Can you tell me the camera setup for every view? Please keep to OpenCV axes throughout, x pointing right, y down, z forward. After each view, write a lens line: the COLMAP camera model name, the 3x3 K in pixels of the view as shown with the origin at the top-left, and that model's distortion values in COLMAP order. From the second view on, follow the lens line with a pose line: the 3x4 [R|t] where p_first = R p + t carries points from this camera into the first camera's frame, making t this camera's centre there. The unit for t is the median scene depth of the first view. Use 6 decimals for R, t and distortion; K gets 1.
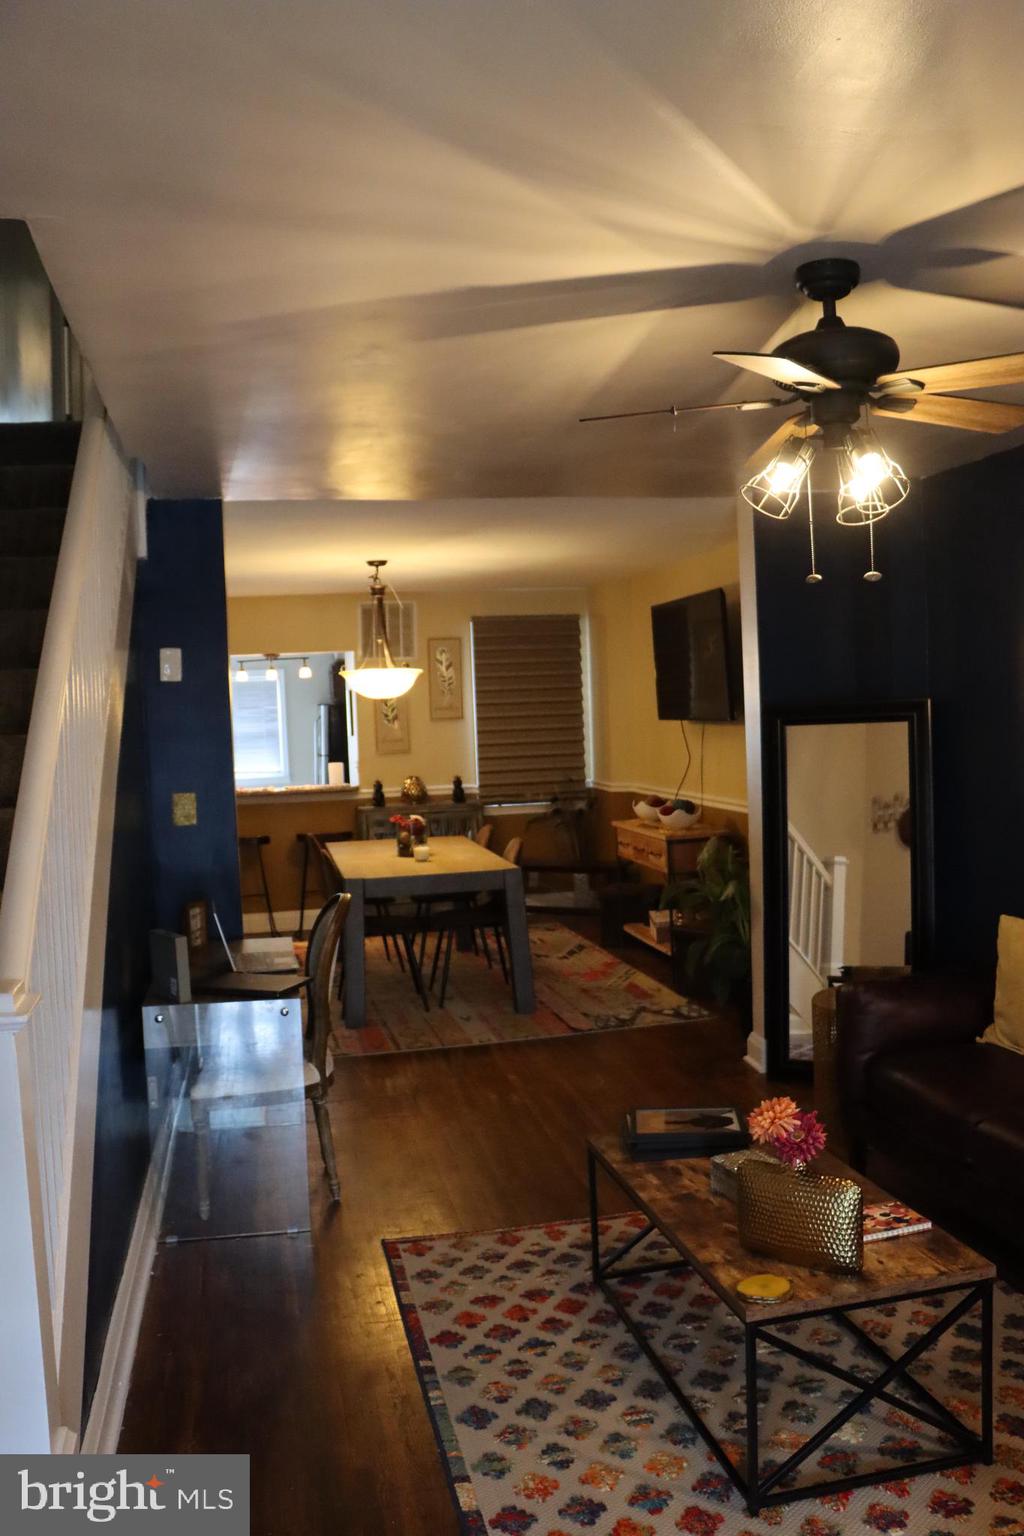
lens RADIAL K [[1283.6, 0, 516.0], [0, 1283.6, 767.7], [0, 0, 1]] dist [-0.180404, 0.162307]
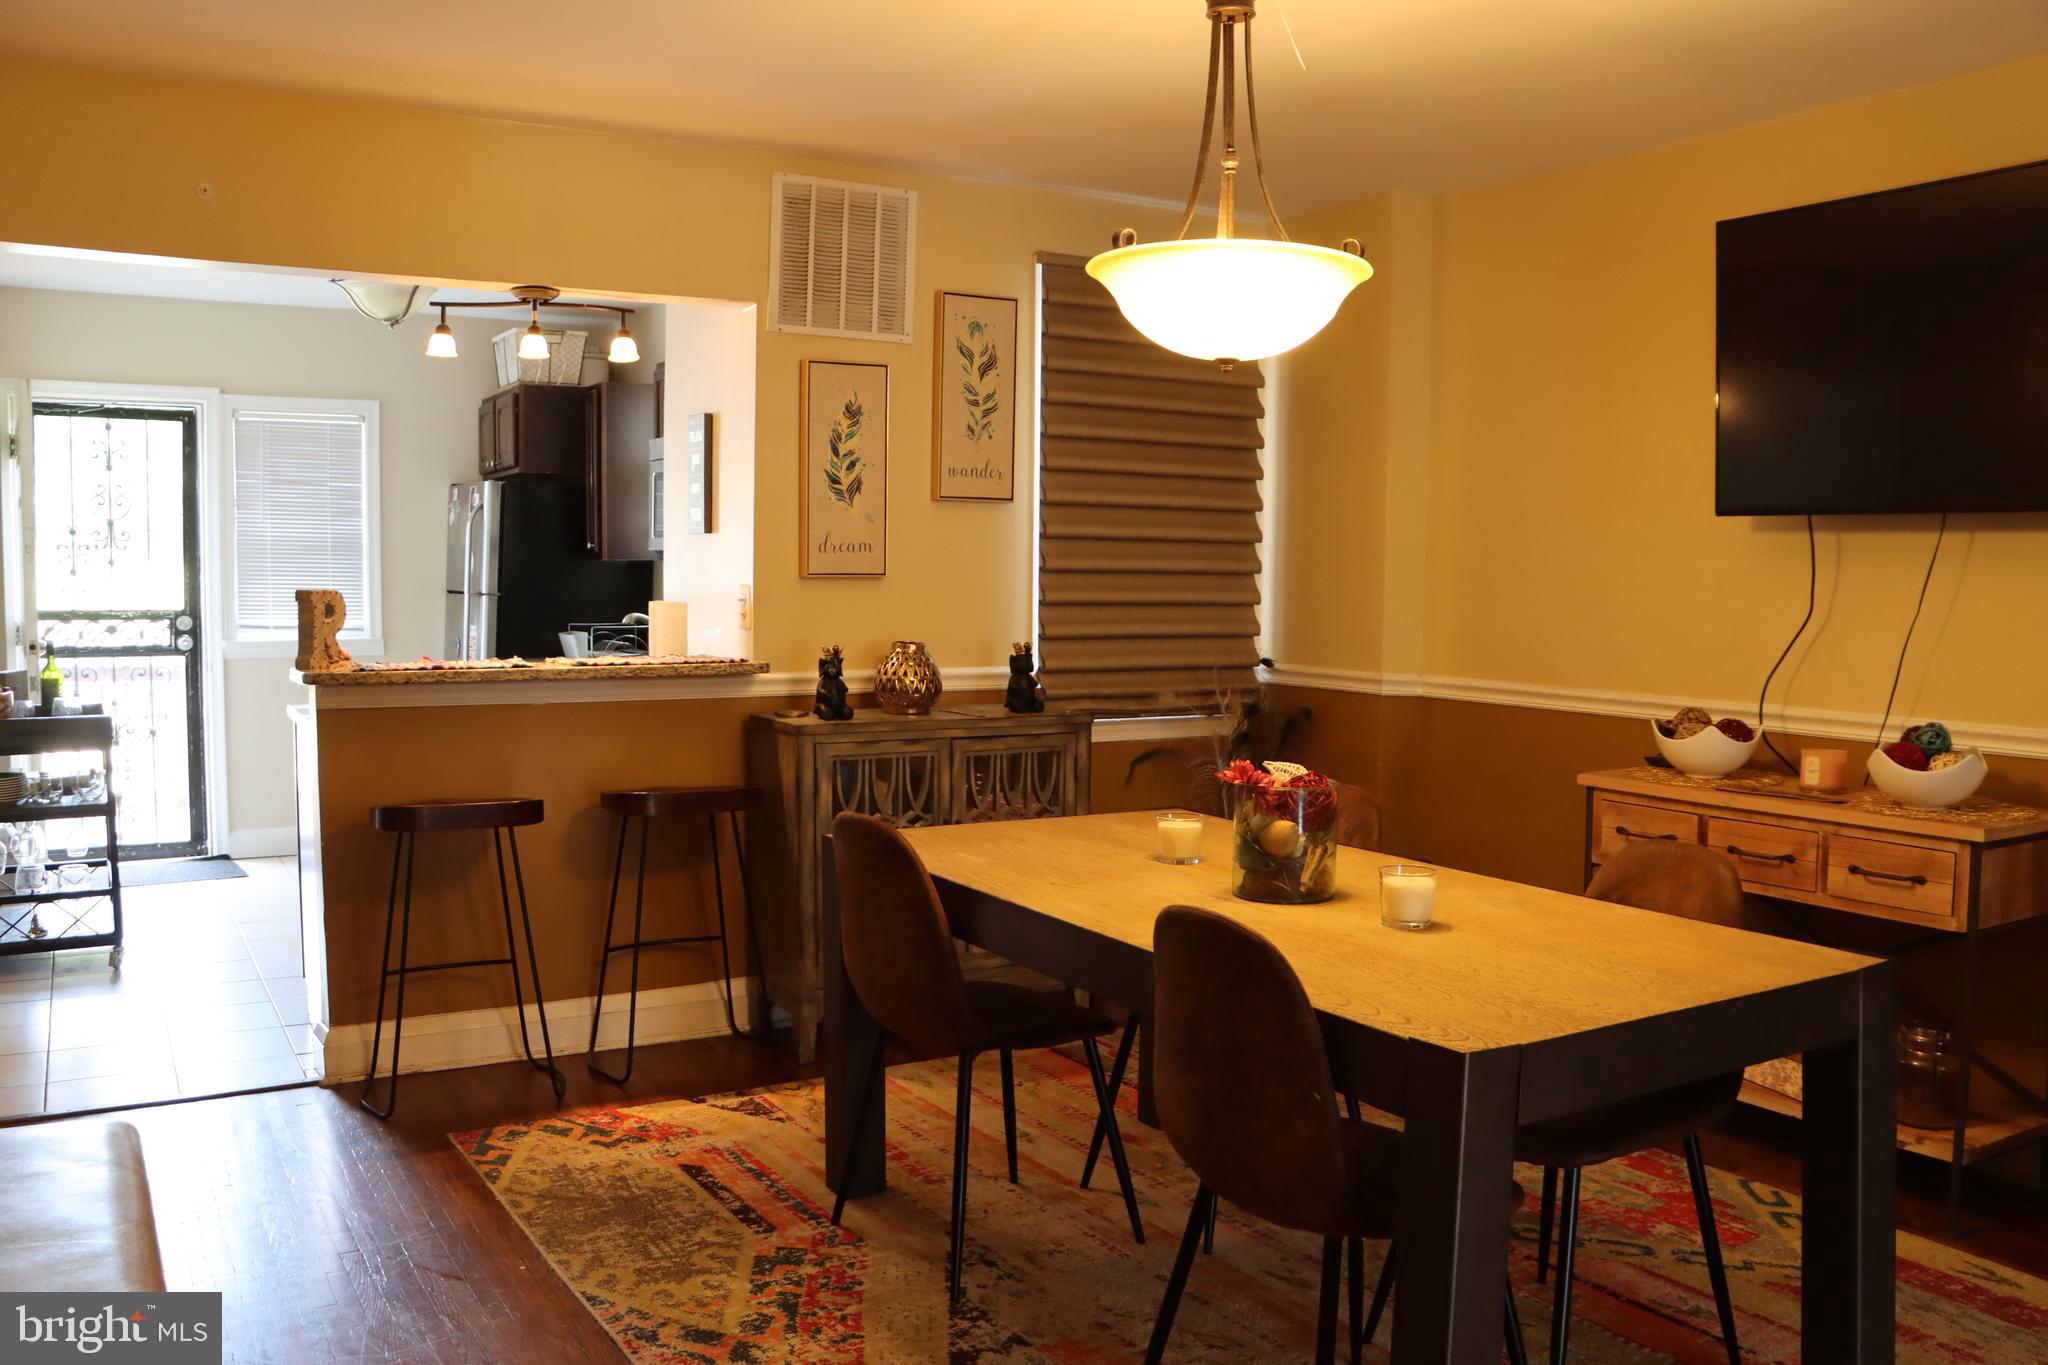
lens RADIAL K [[1711.5, 0, 1033.0], [0, 1711.5, 676.6], [0, 0, 1]] dist [-0.180404, 0.162307]
pose [[0.947760, 0.028908, 0.317671, -0.206872], [-0.032082, 0.999474, 0.004763, 0.013809], [-0.317366, -0.014706, 0.948189, 0.506785]]
